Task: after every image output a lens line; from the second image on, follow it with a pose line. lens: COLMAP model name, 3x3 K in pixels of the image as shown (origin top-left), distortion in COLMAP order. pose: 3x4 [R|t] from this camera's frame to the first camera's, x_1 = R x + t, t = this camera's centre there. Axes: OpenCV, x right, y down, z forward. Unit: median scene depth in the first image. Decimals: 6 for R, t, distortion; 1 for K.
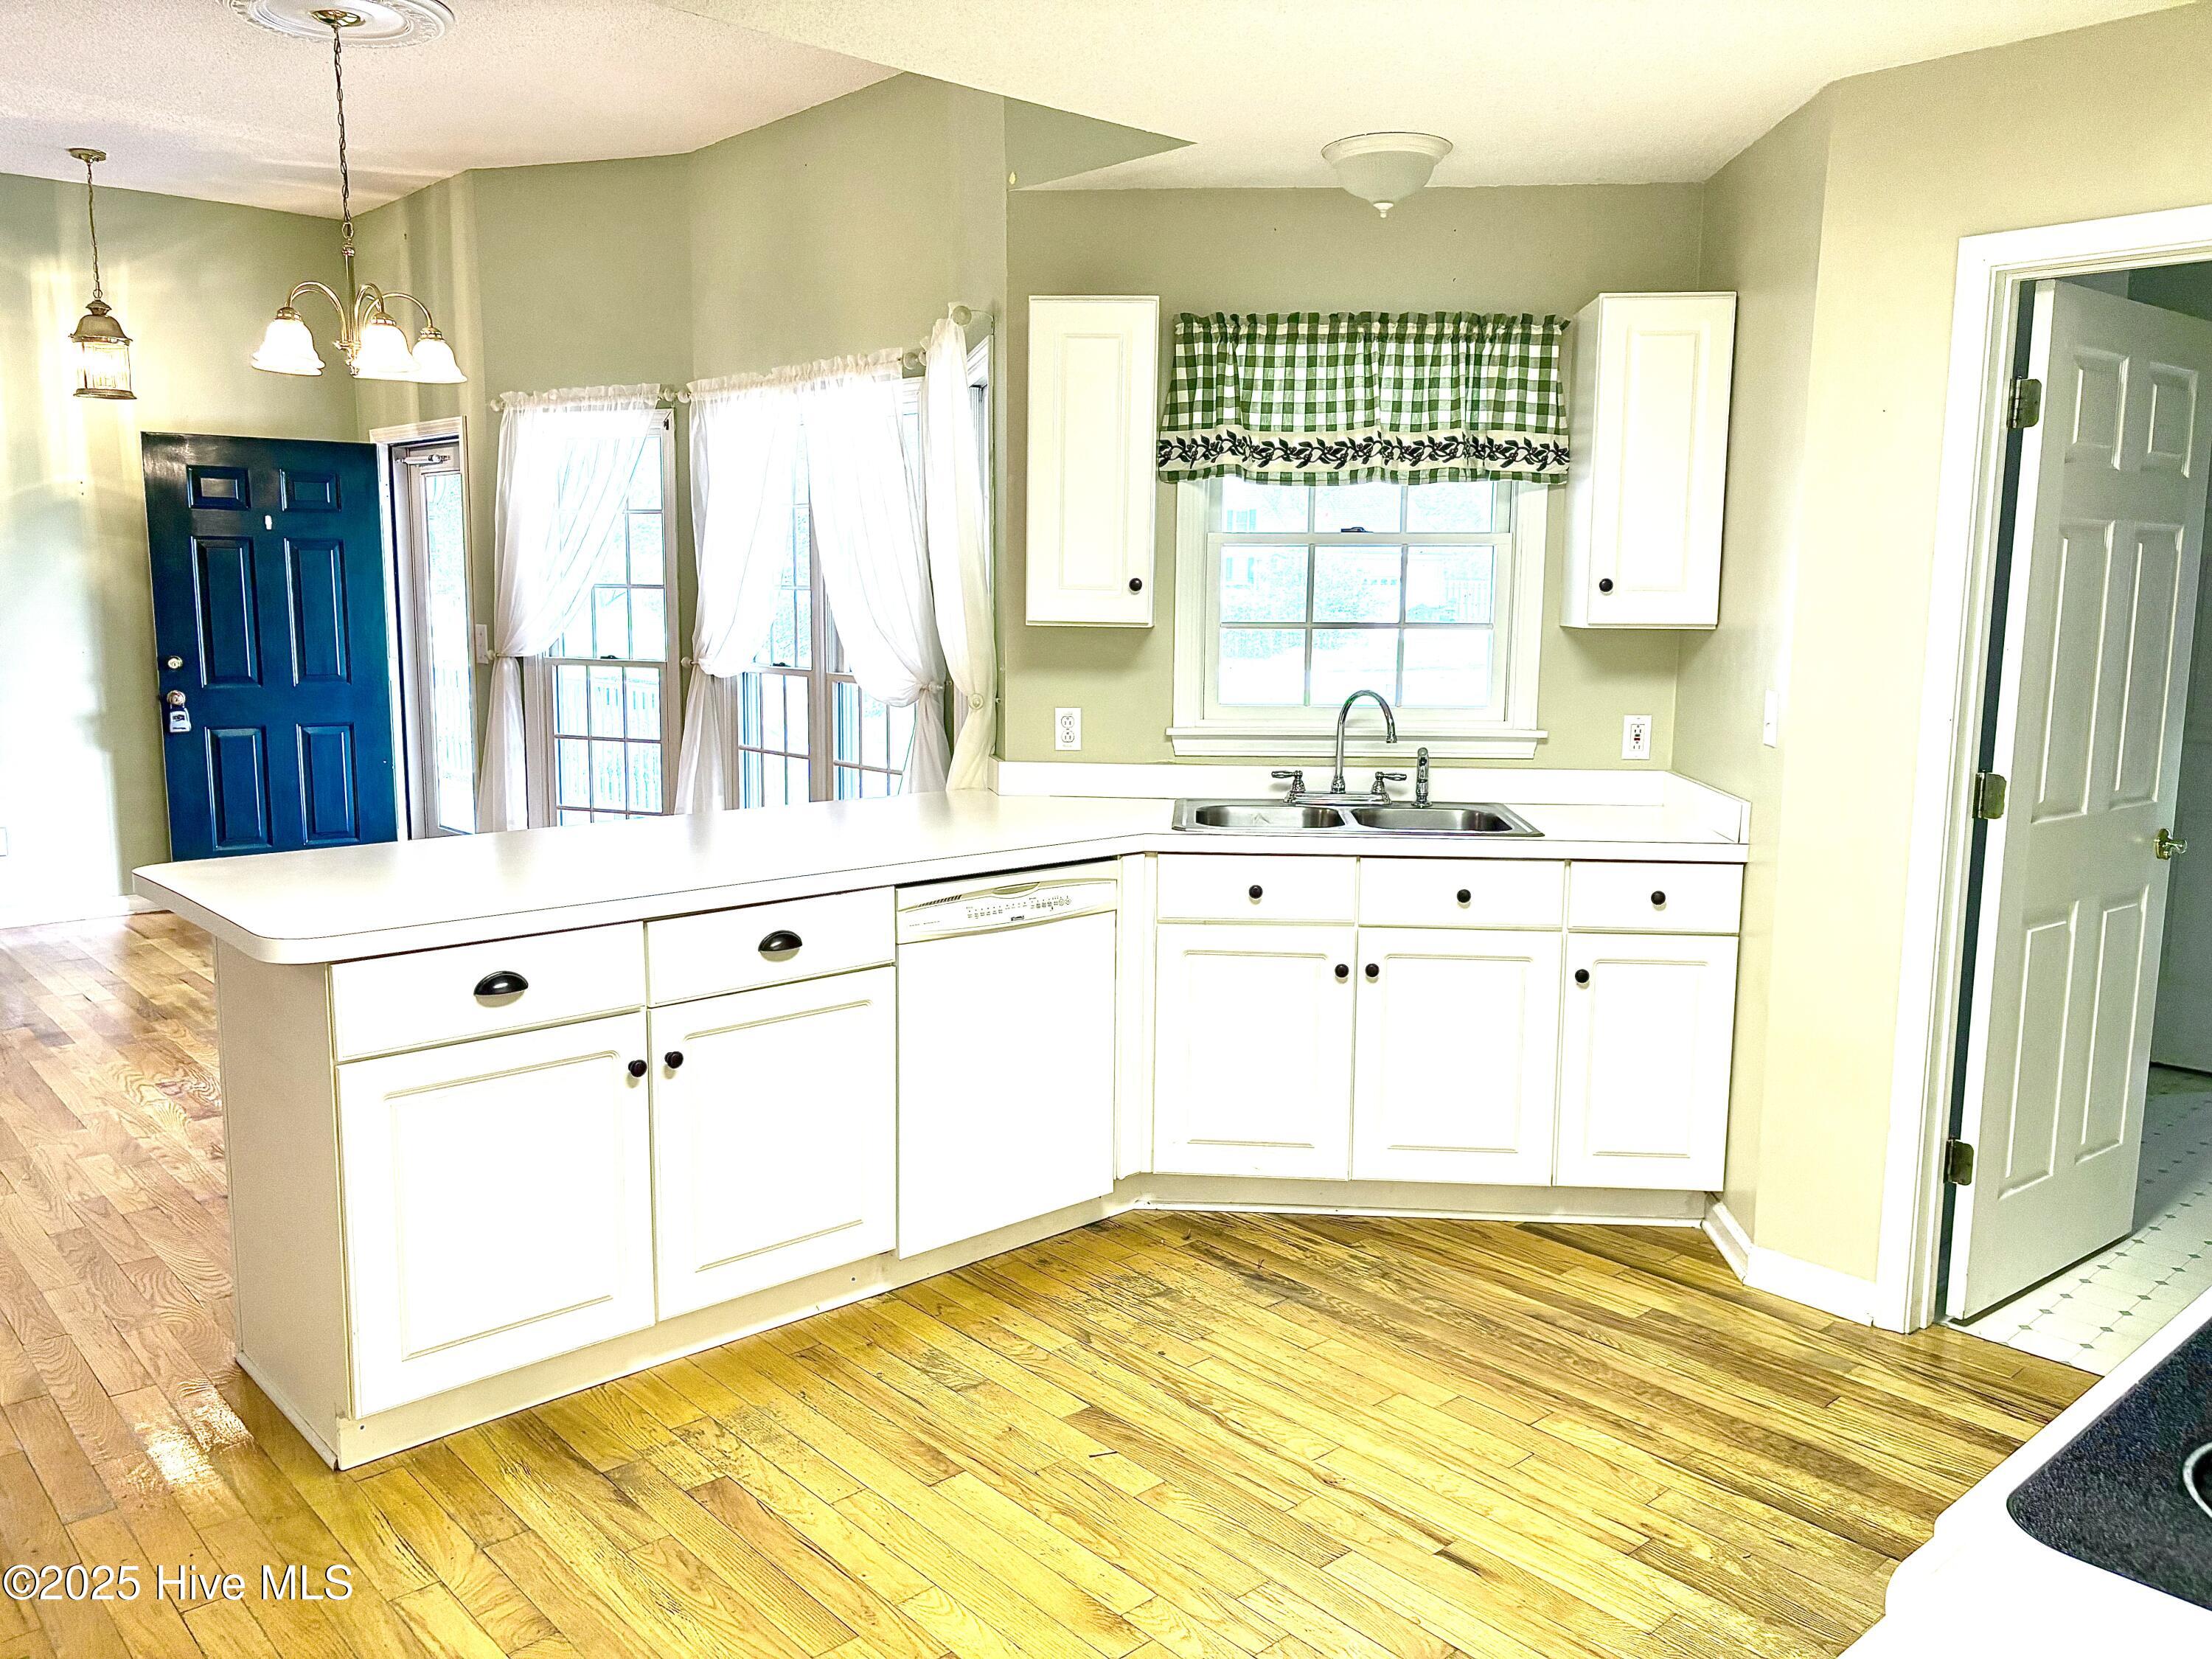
lens RADIAL K [[1661.4, 0, 1107.7], [0, 1661.4, 830.2], [0, 0, 1]] dist [0.043166, -0.039886]
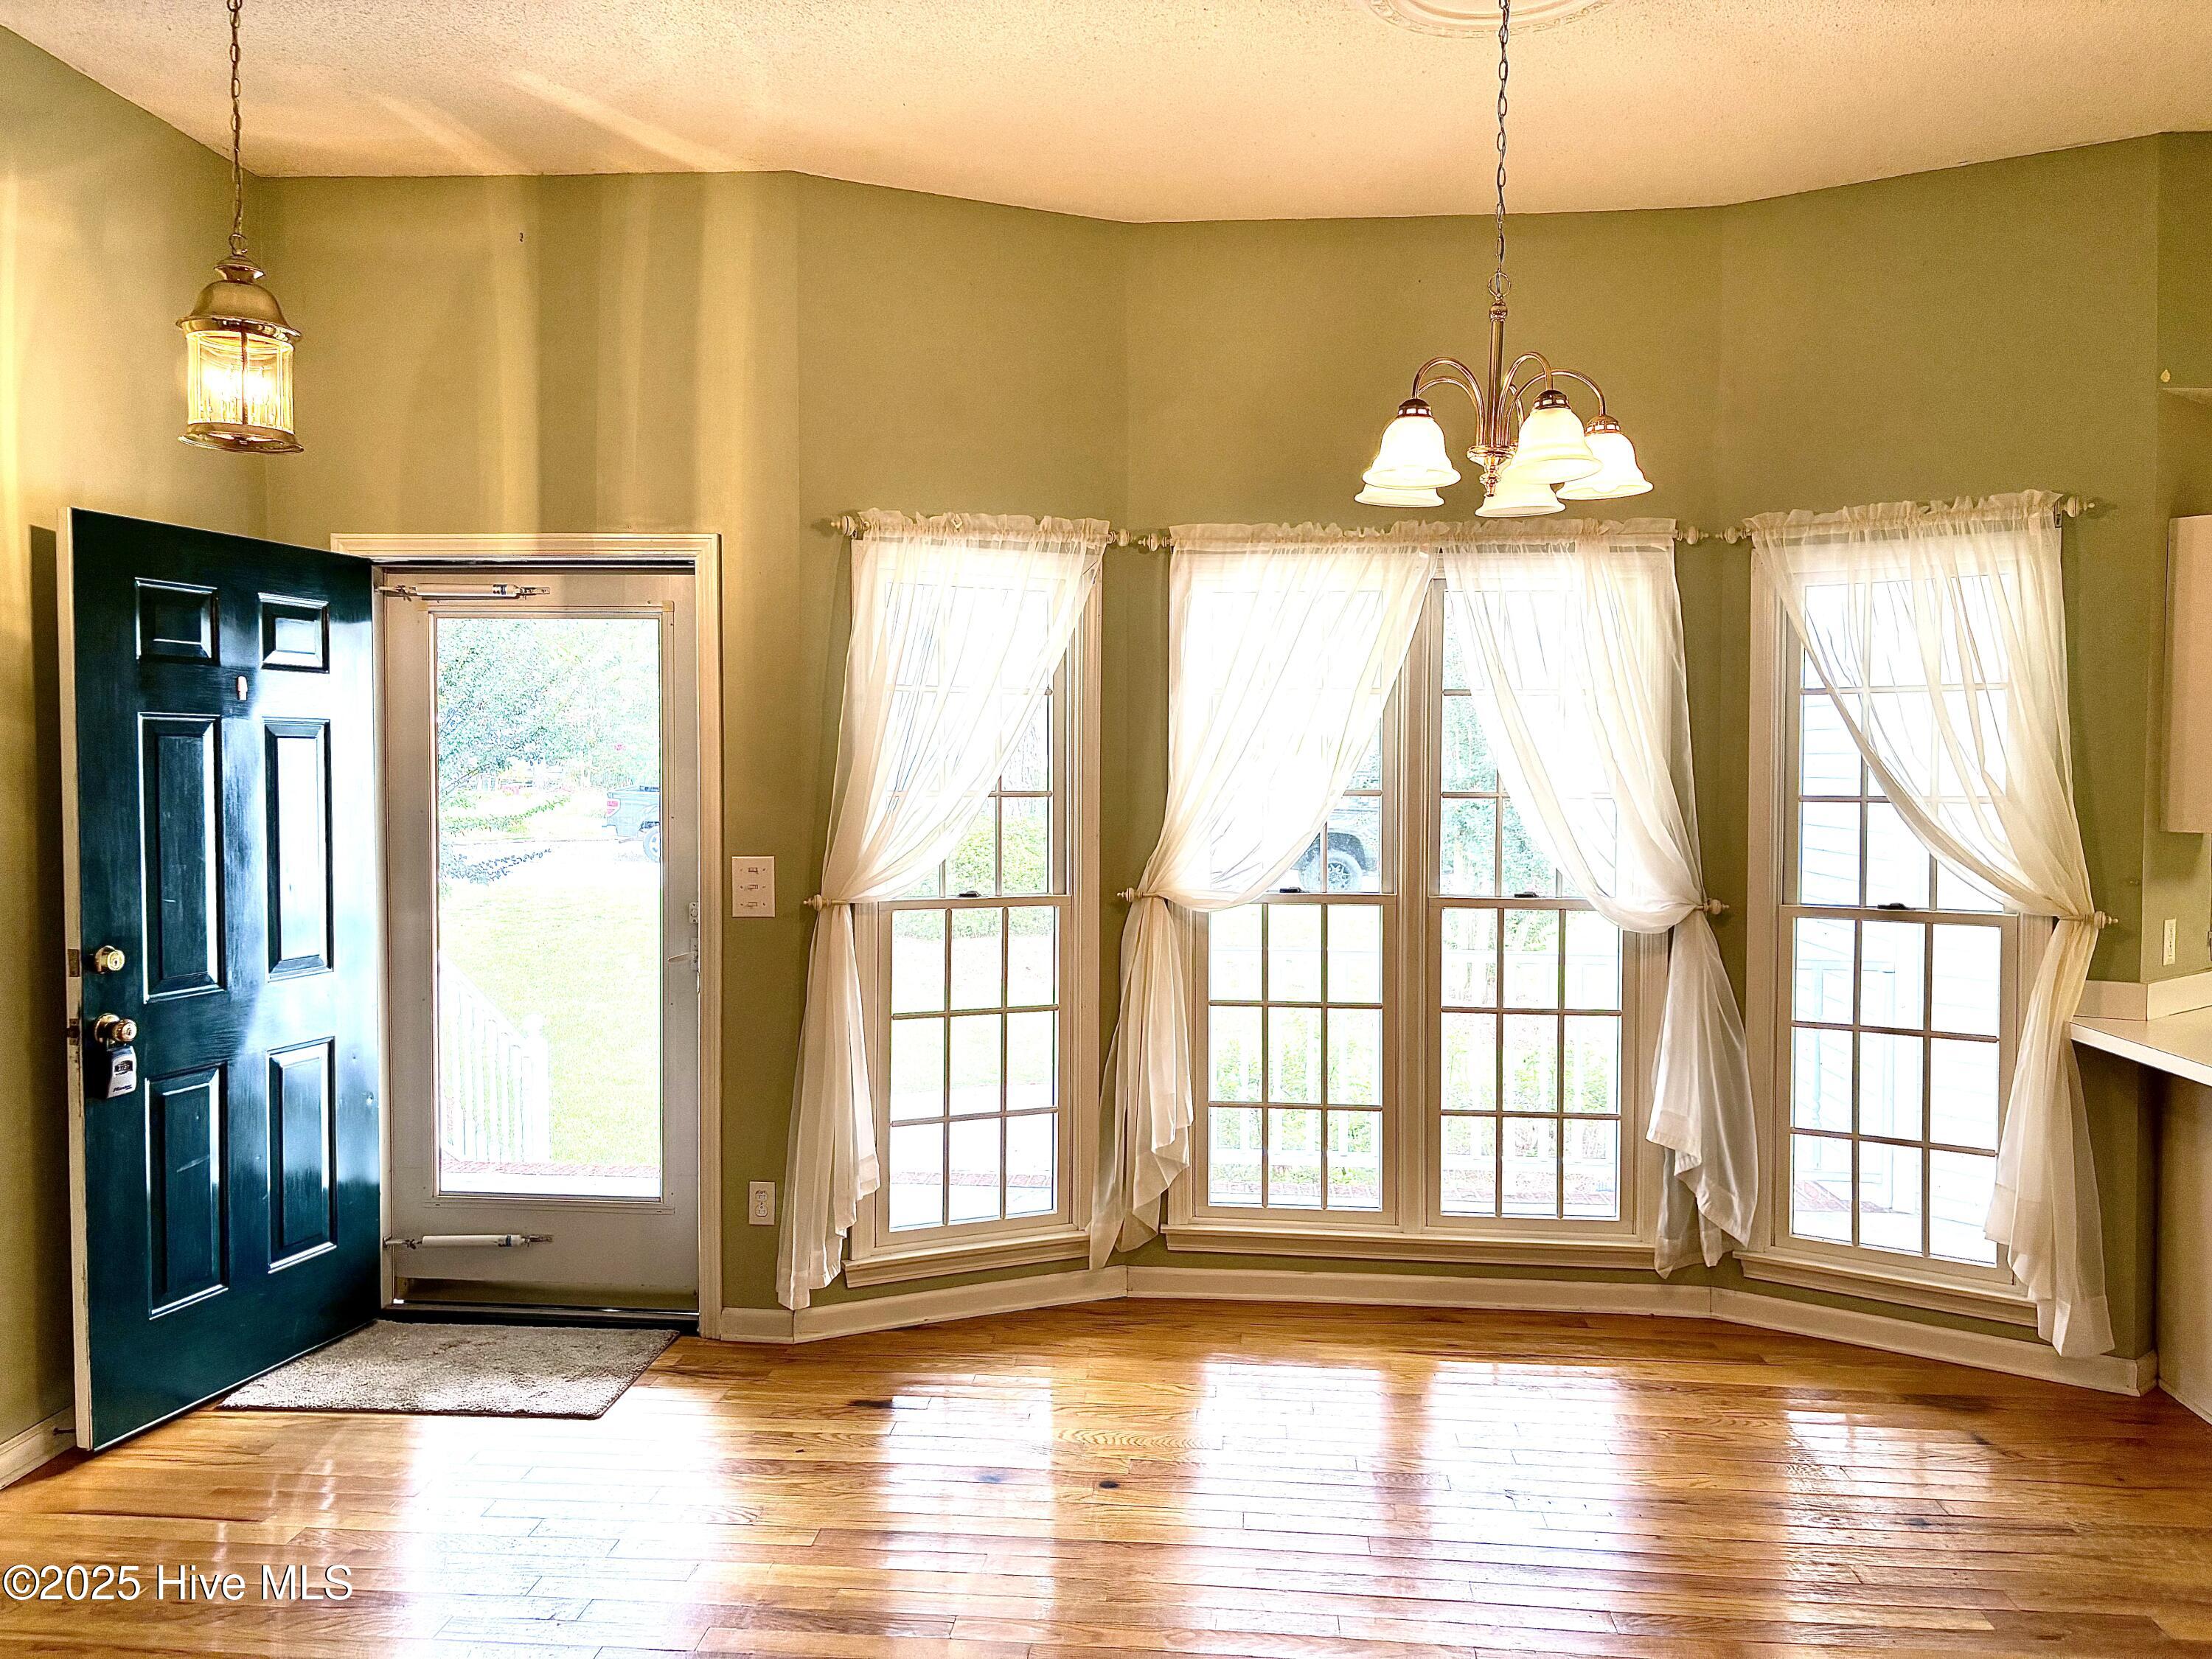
lens RADIAL K [[1661.4, 0, 1092.3], [0, 1661.4, 831.4], [0, 0, 1]] dist [0.043166, -0.039886]
pose [[0.745770, -0.031563, 0.665456, -0.673428], [0.094934, 0.993718, -0.059258, -0.080278], [-0.659405, 0.107367, 0.744082, 0.424824]]
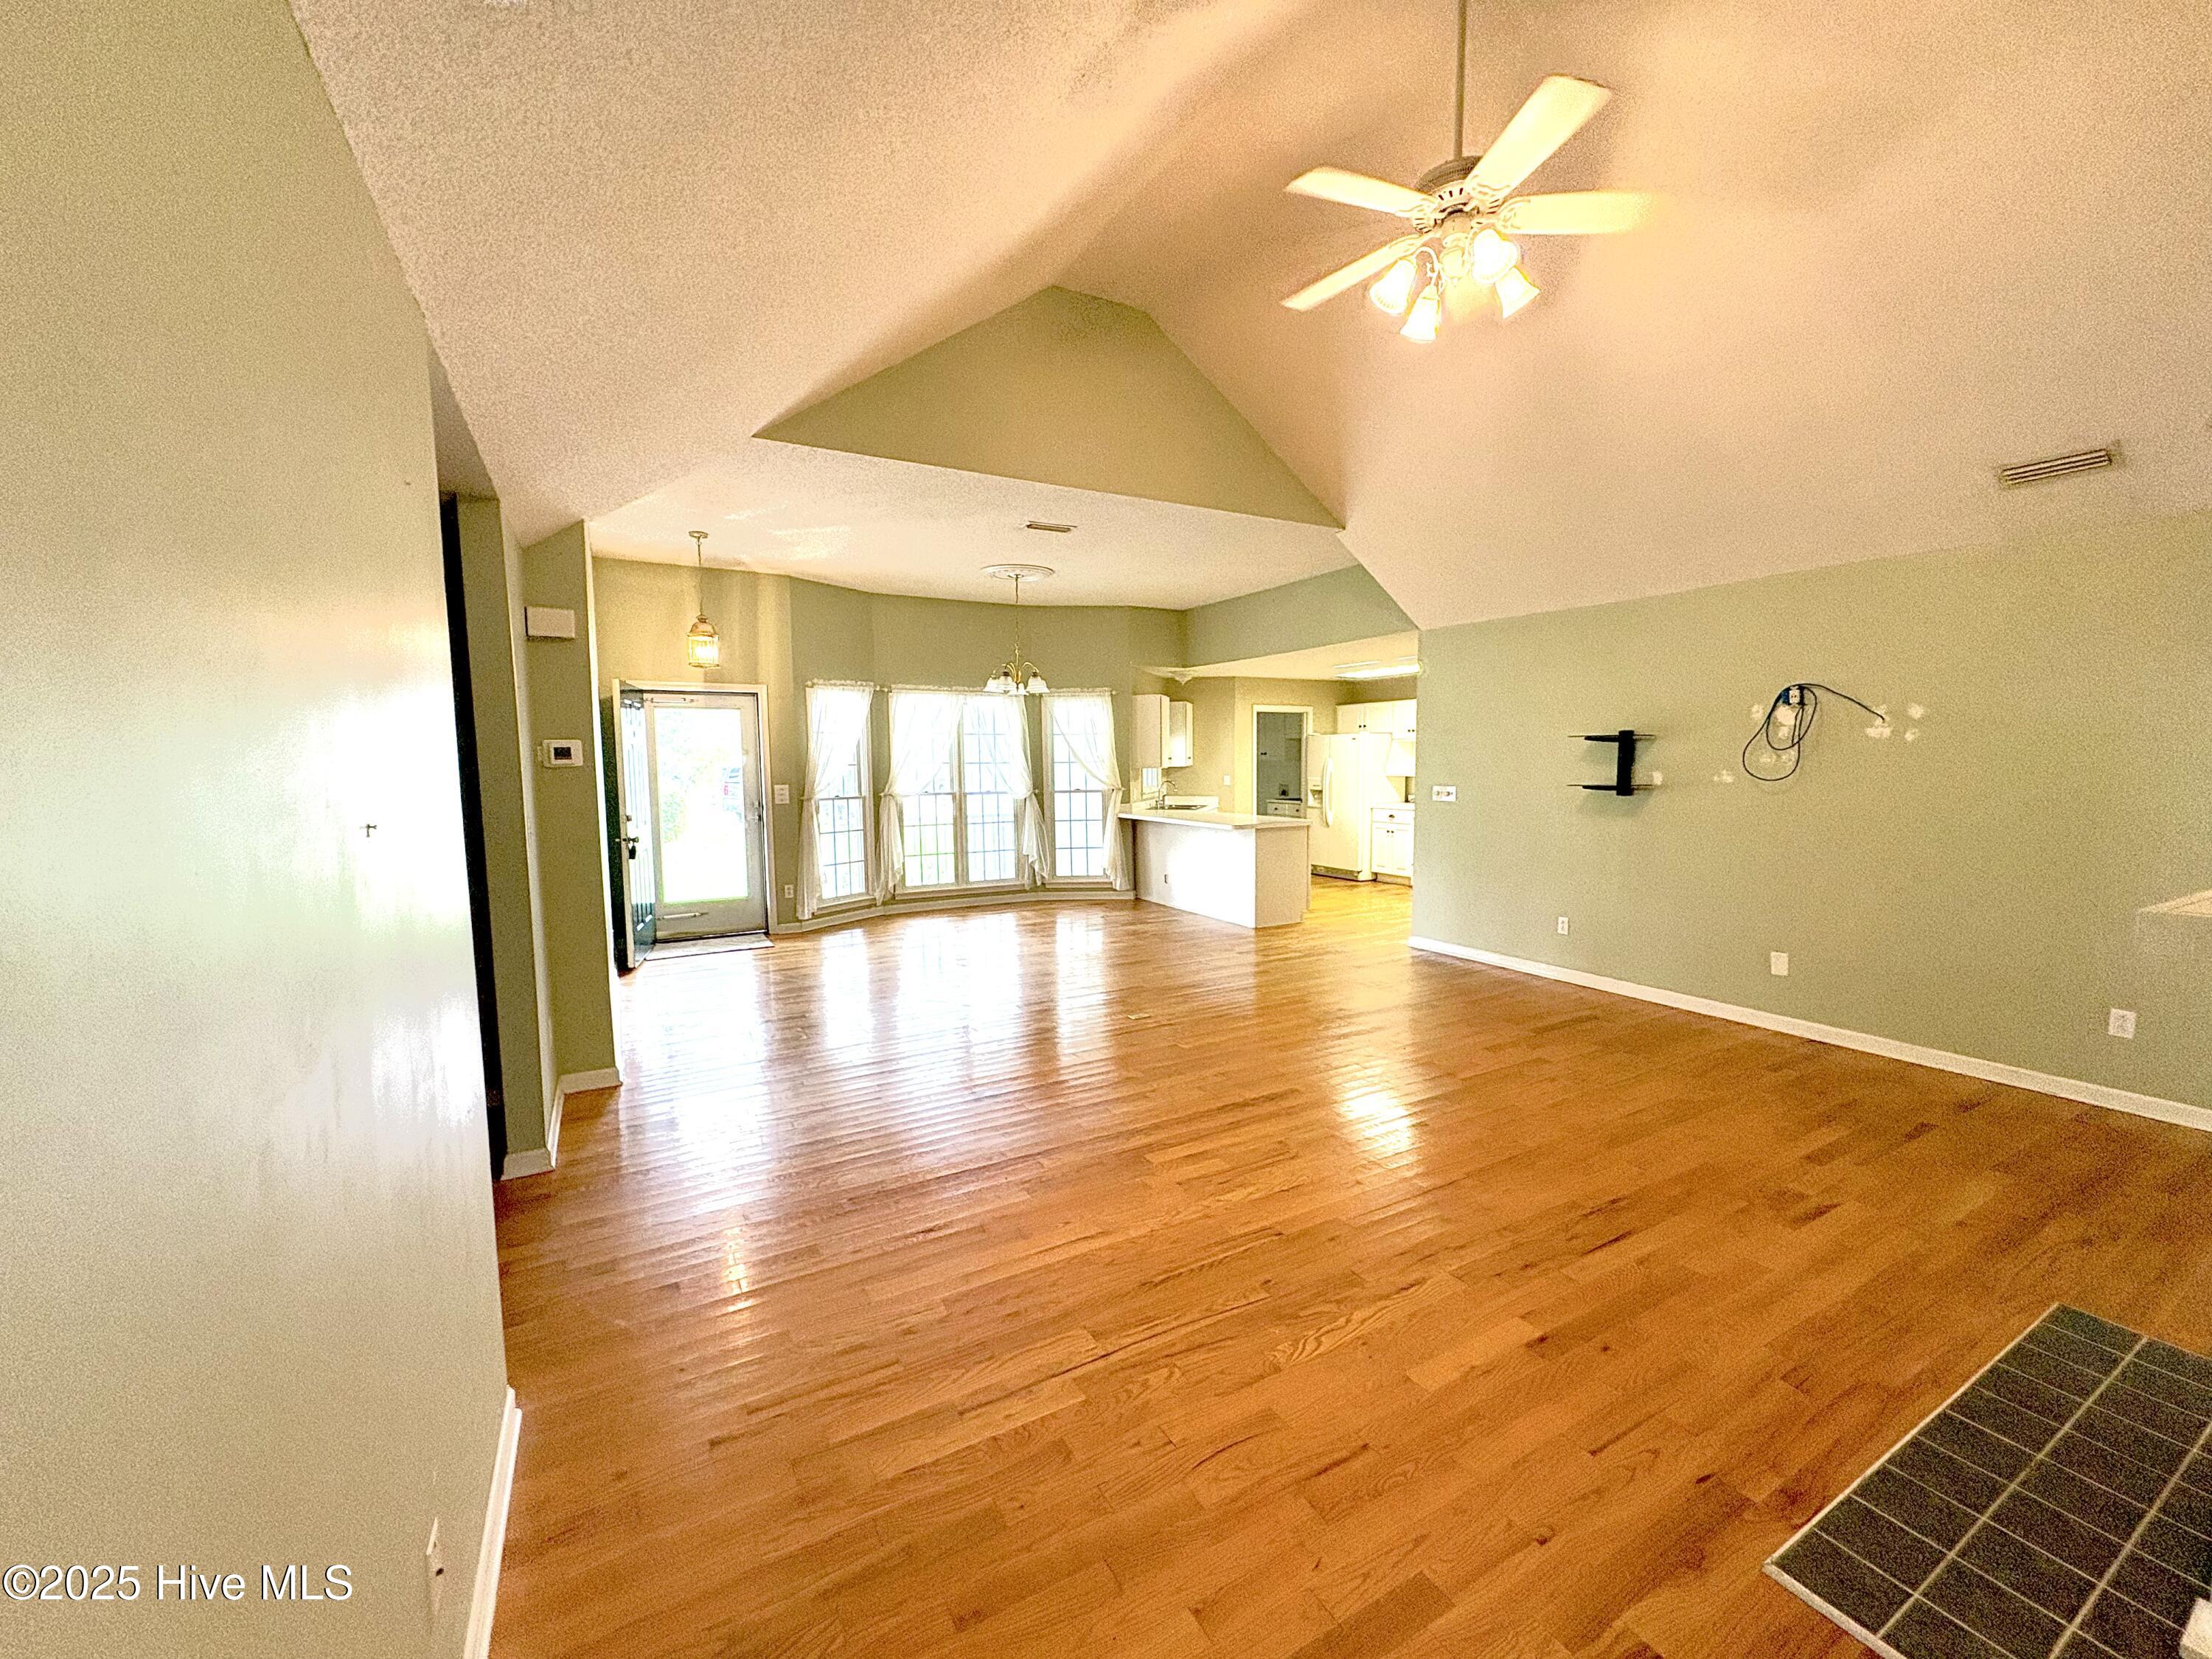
lens RADIAL K [[879.2, 0, 1105.2], [0, 879.2, 833.8], [0, 0, 1]] dist [0.001722, 0.000319]
pose [[0.243709, -0.094278, 0.965255, -1.308069], [0.147277, 0.987319, 0.059249, -0.066941], [-0.958601, 0.127721, 0.254503, 0.330312]]
